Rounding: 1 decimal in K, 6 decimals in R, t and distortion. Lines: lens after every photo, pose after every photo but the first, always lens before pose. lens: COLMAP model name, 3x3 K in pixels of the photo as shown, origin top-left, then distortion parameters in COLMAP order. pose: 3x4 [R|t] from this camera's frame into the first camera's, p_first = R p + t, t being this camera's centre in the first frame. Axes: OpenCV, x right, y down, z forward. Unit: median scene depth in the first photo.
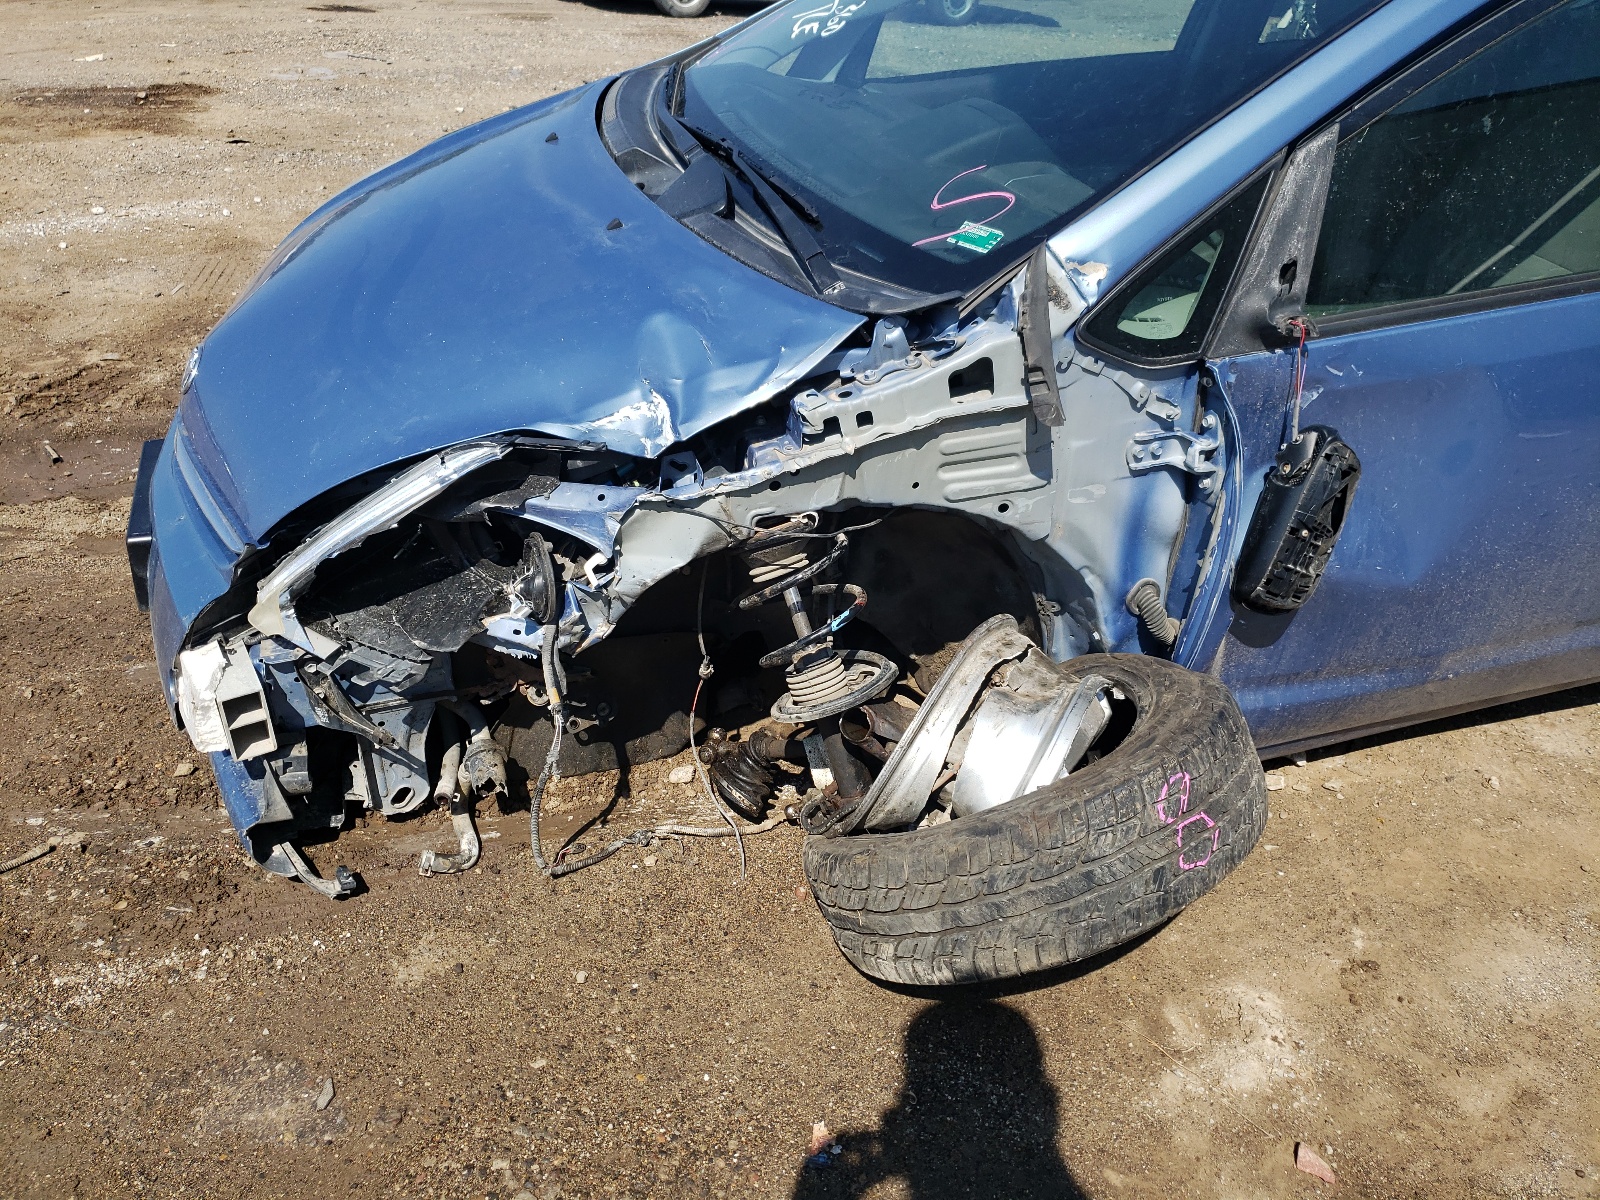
lens RADIAL K [[1253.1, 0, 800.0], [0, 1253.1, 600.0], [0, 0, 1]] dist [0.137340, -0.206063]
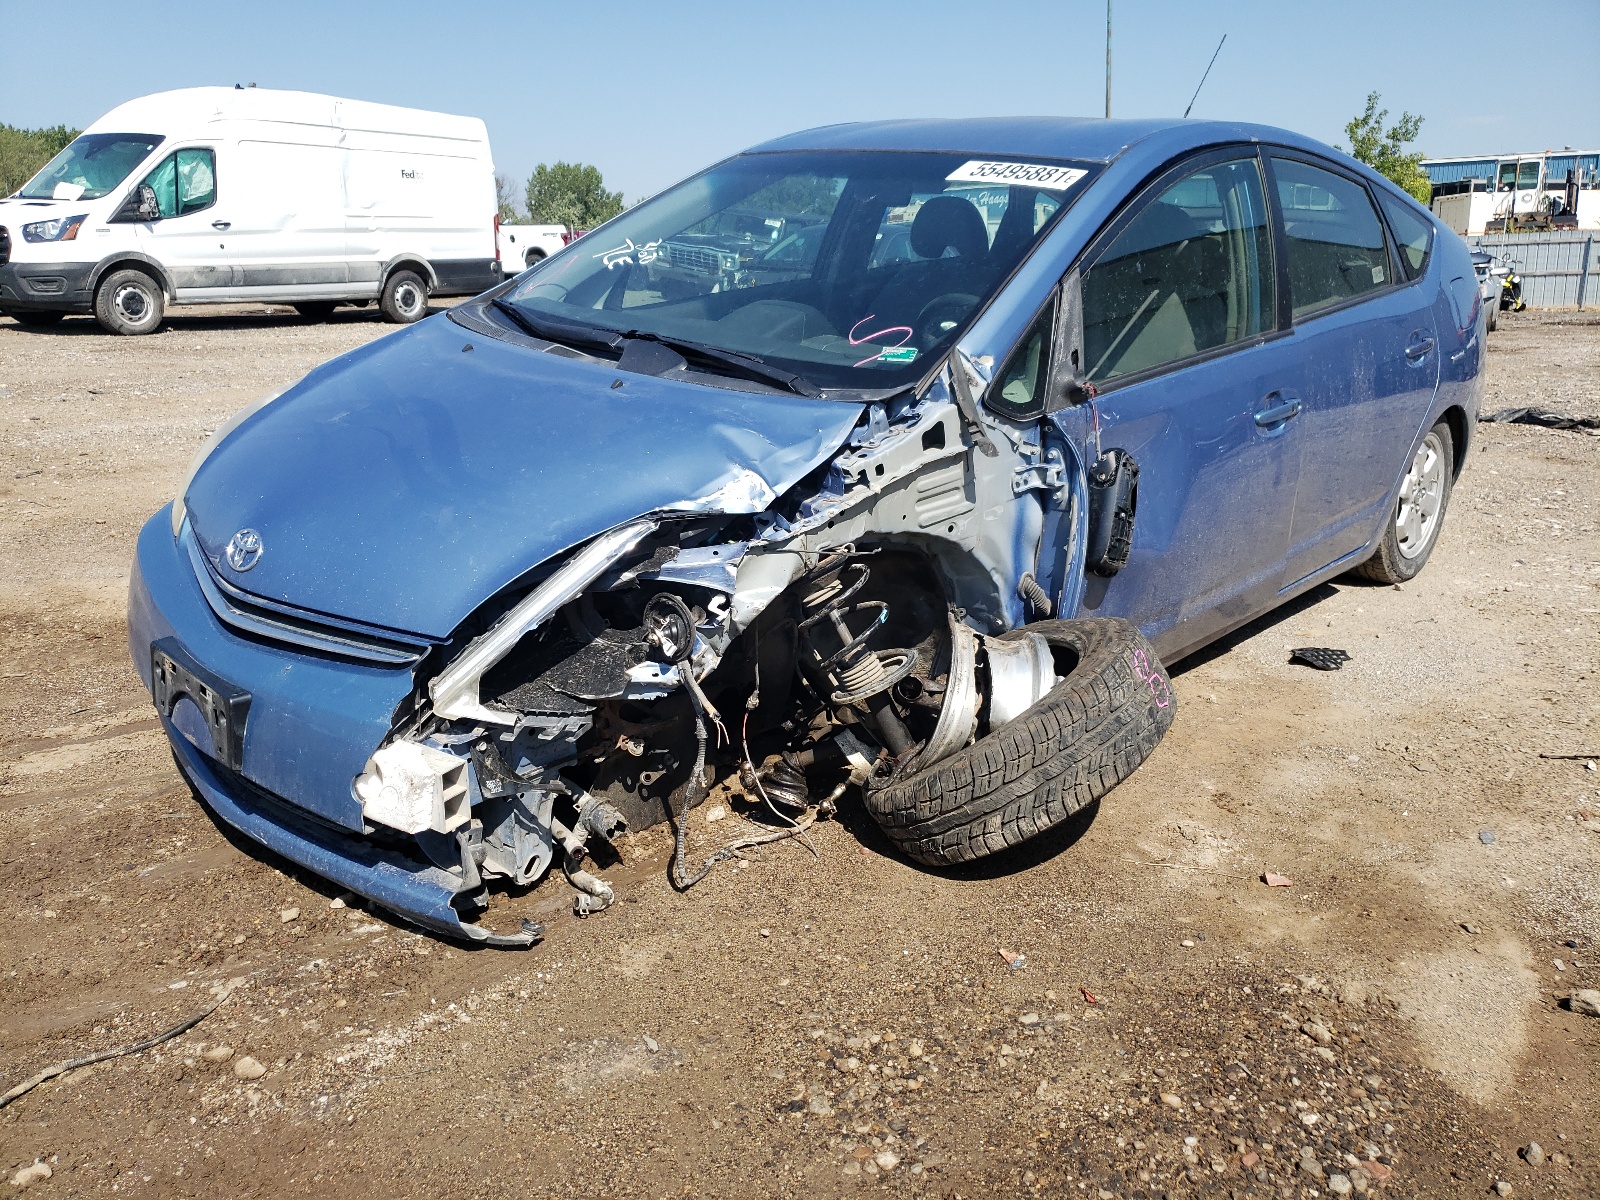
lens RADIAL K [[1253.1, 0, 800.0], [0, 1253.1, 600.0], [0, 0, 1]] dist [0.137340, -0.206063]
pose [[0.896874, -0.166684, 0.409675, -0.628090], [0.249269, 0.955642, -0.156886, 0.197667], [-0.365352, 0.242826, 0.898640, -0.227657]]
